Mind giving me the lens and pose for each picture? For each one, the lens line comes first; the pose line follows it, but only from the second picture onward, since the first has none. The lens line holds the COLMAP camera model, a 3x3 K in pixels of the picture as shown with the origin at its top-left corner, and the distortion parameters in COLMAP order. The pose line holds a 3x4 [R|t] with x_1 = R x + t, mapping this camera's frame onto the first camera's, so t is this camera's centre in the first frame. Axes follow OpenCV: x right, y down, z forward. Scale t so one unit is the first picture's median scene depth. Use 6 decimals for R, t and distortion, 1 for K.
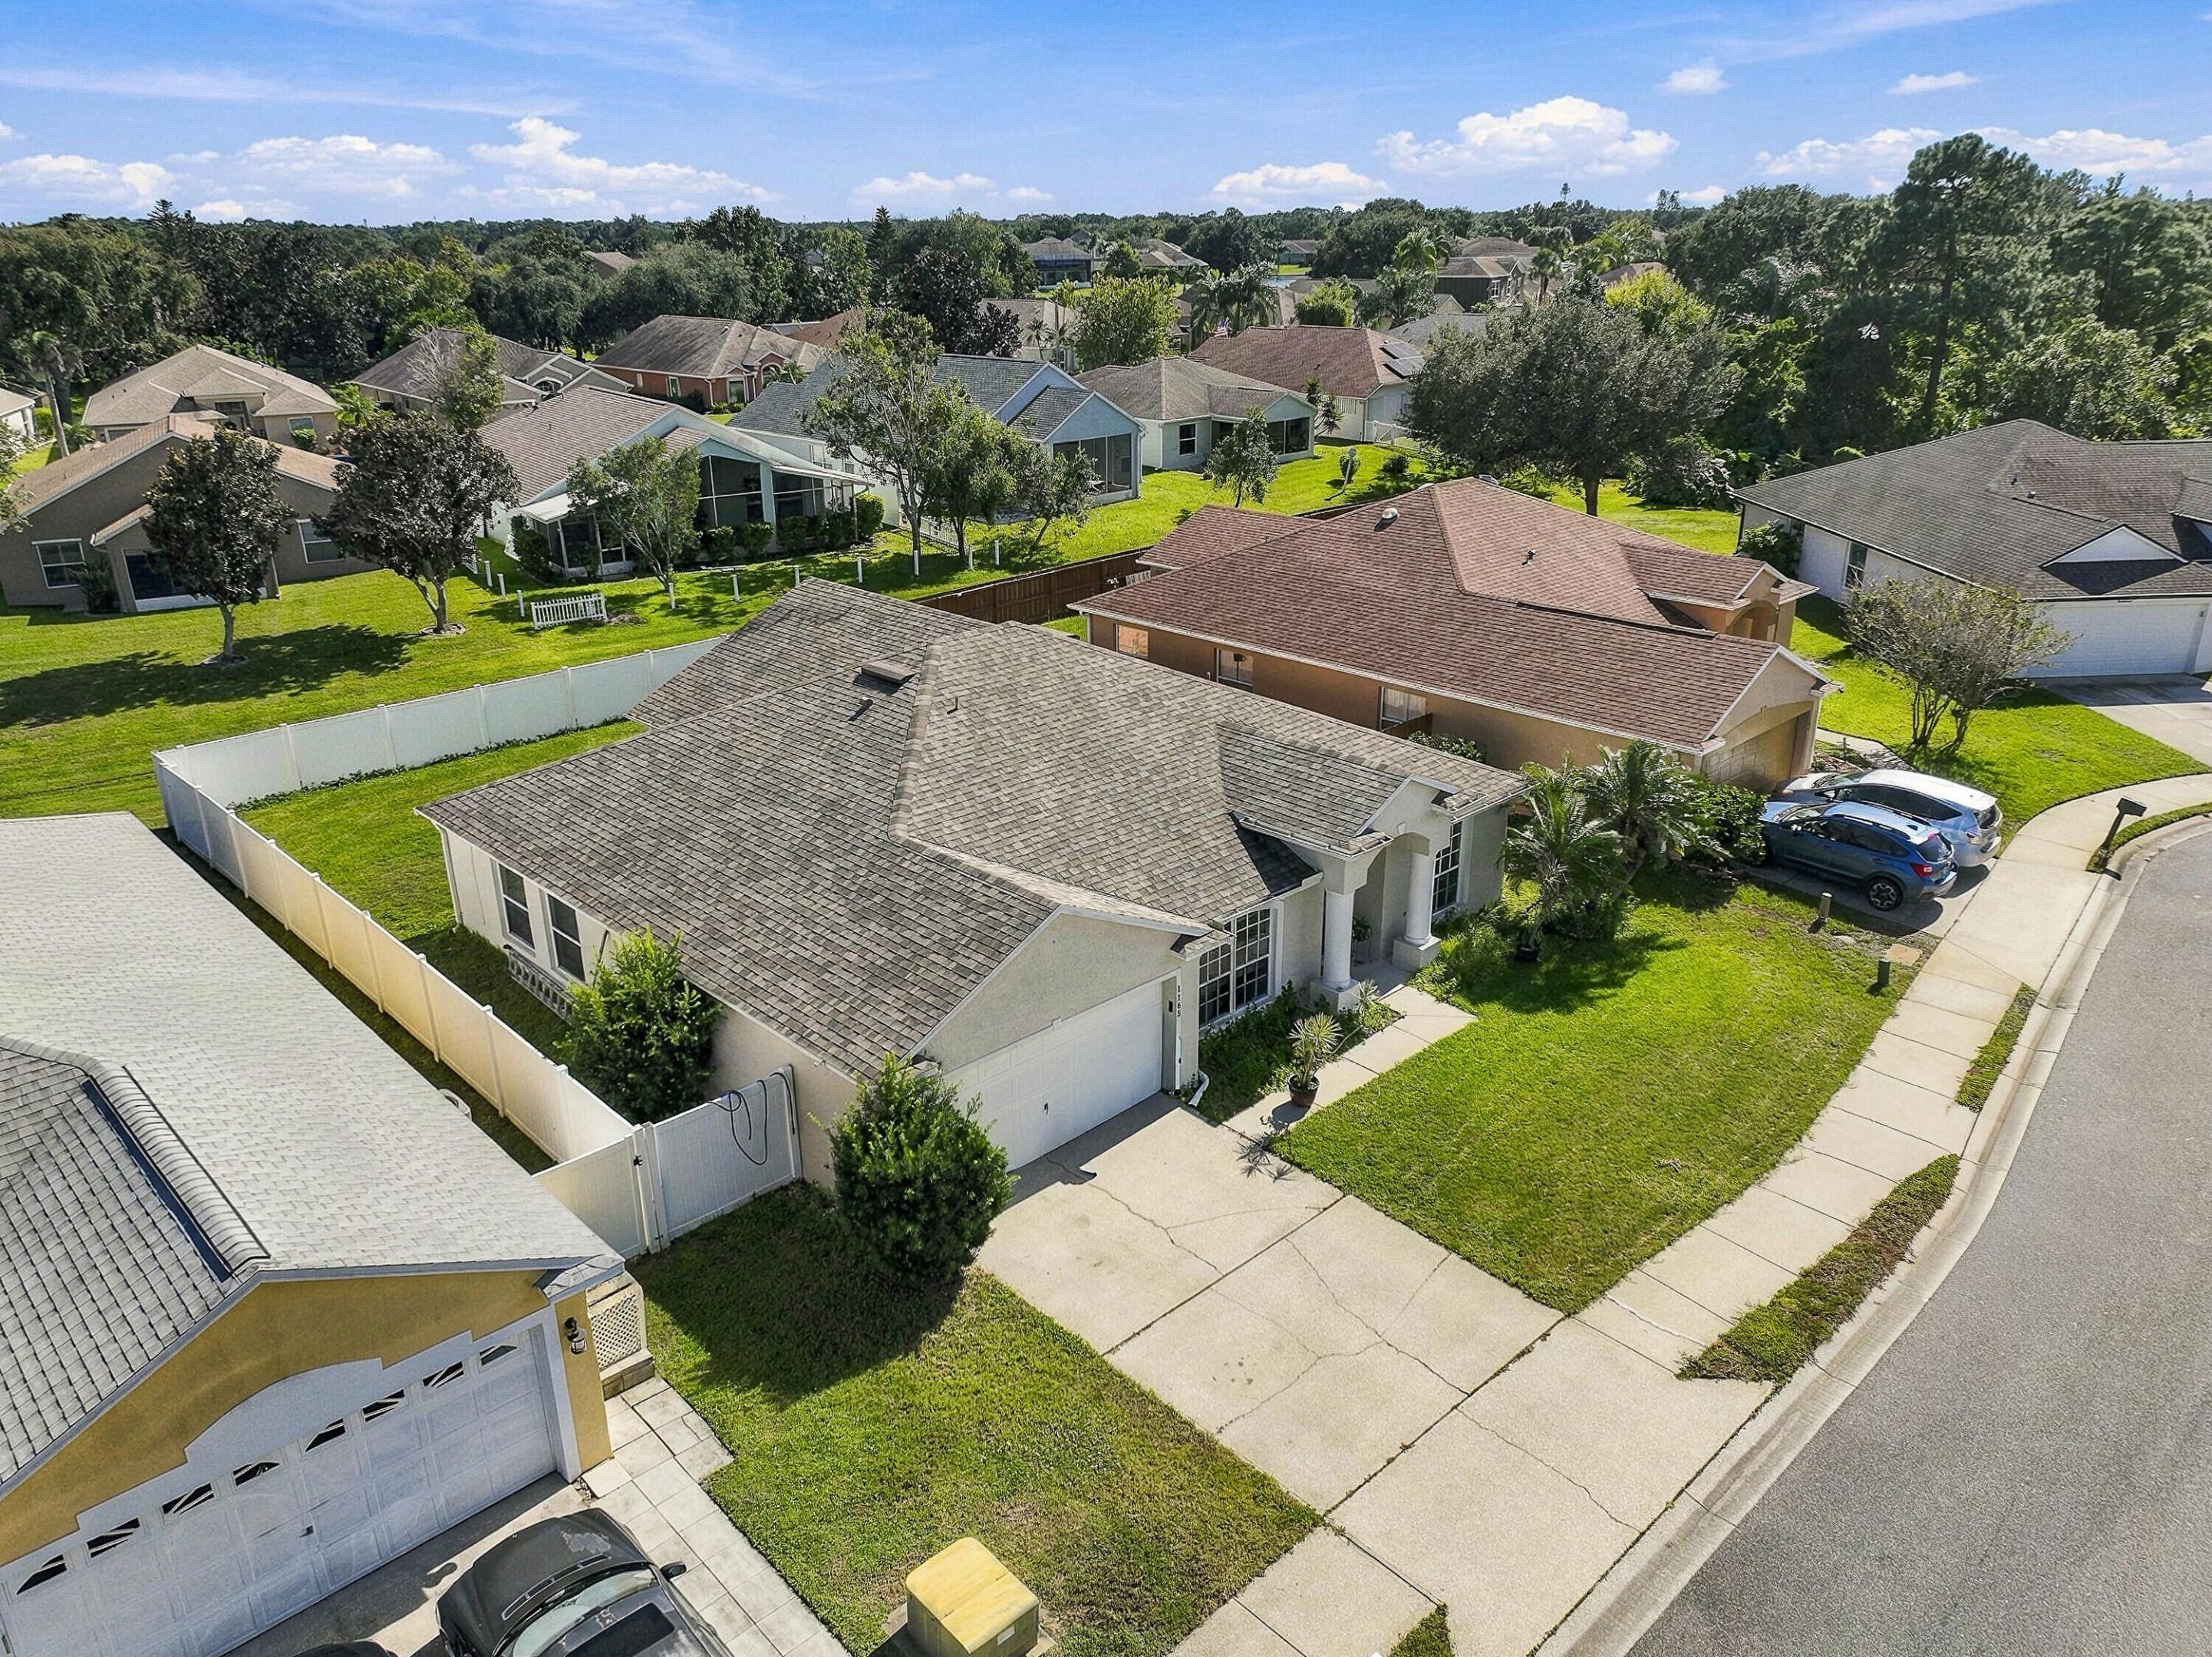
lens RADIAL K [[1573.6, 0, 1106.0], [0, 1573.6, 828.5], [0, 0, 1]] dist [0.004686, 0.002965]
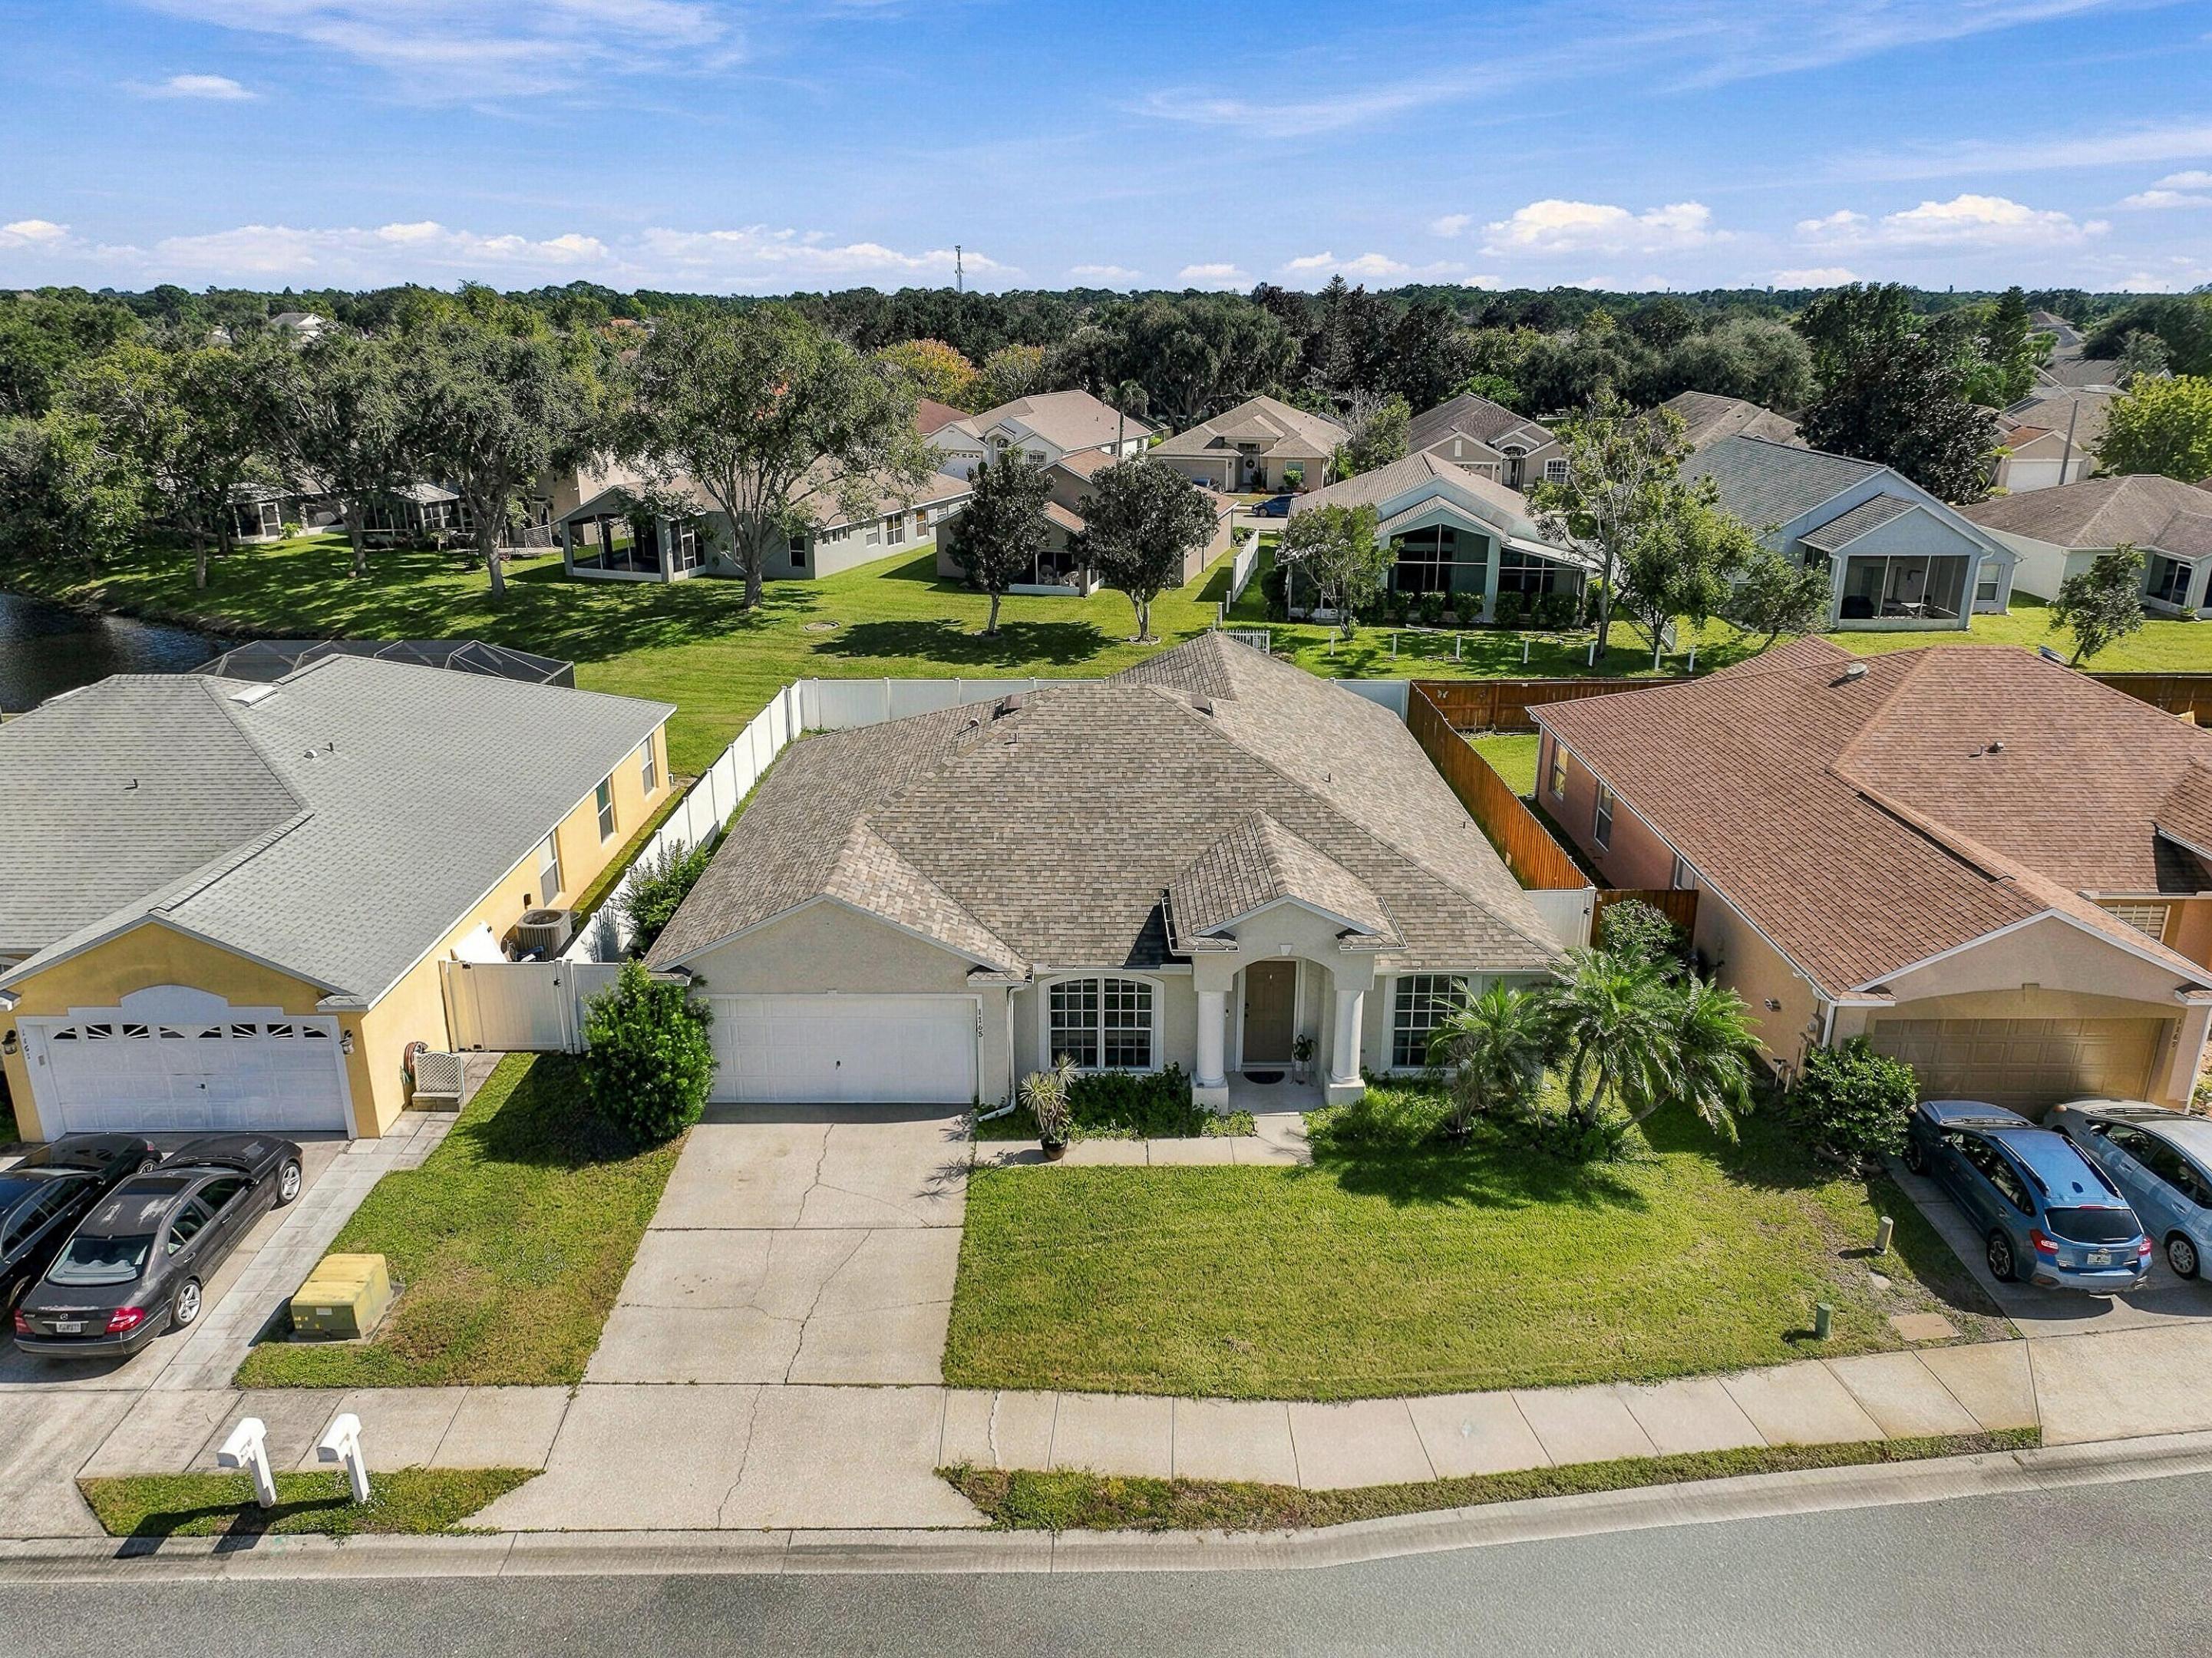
lens RADIAL K [[1560.2, 0, 1104.8], [0, 1560.2, 821.8], [0, 0, 1]] dist [0.001644, 0.012221]
pose [[0.727780, 0.232957, -0.645033, 0.642290], [-0.258134, 0.964423, 0.057057, -0.092706], [0.635376, 0.124980, 0.762022, 0.157799]]
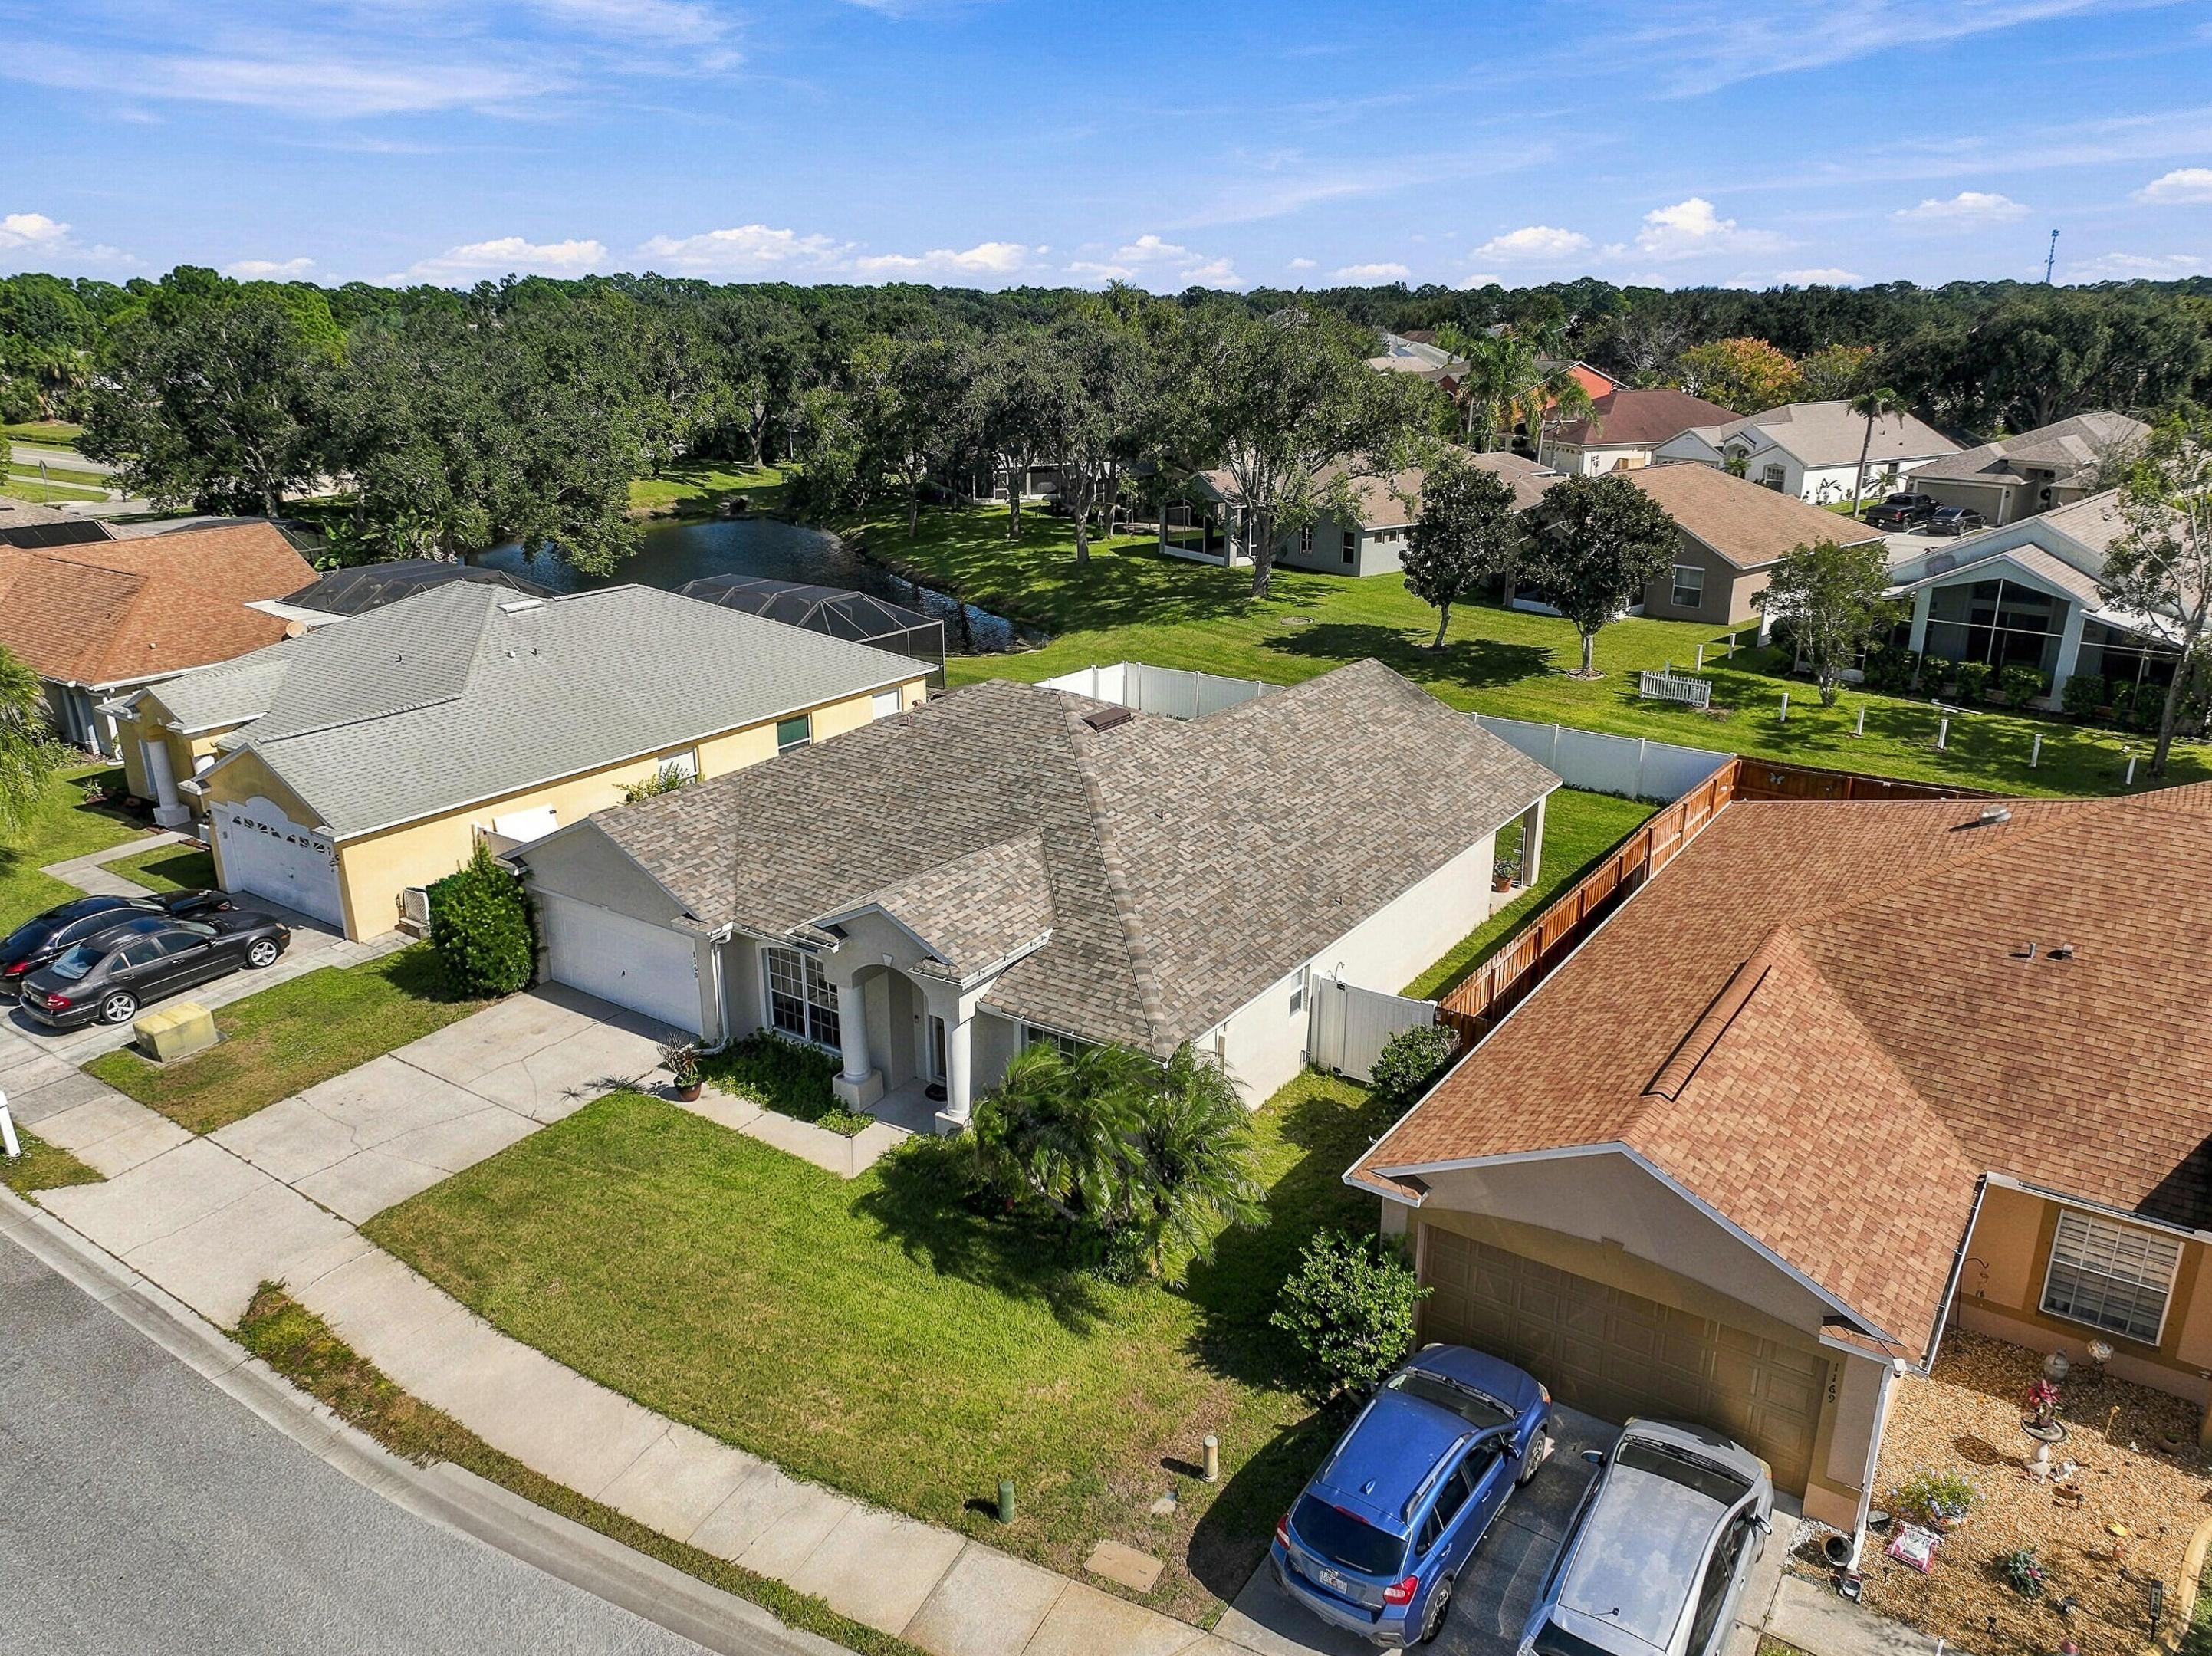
lens RADIAL K [[1560.1, 0, 1104.8], [0, 1560.1, 820.8], [0, 0, 1]] dist [0.001644, 0.012221]
pose [[0.197371, 0.326286, -0.924436, 0.961330], [-0.353163, 0.903335, 0.243436, -0.320640], [0.914506, 0.278429, 0.293525, 0.734063]]
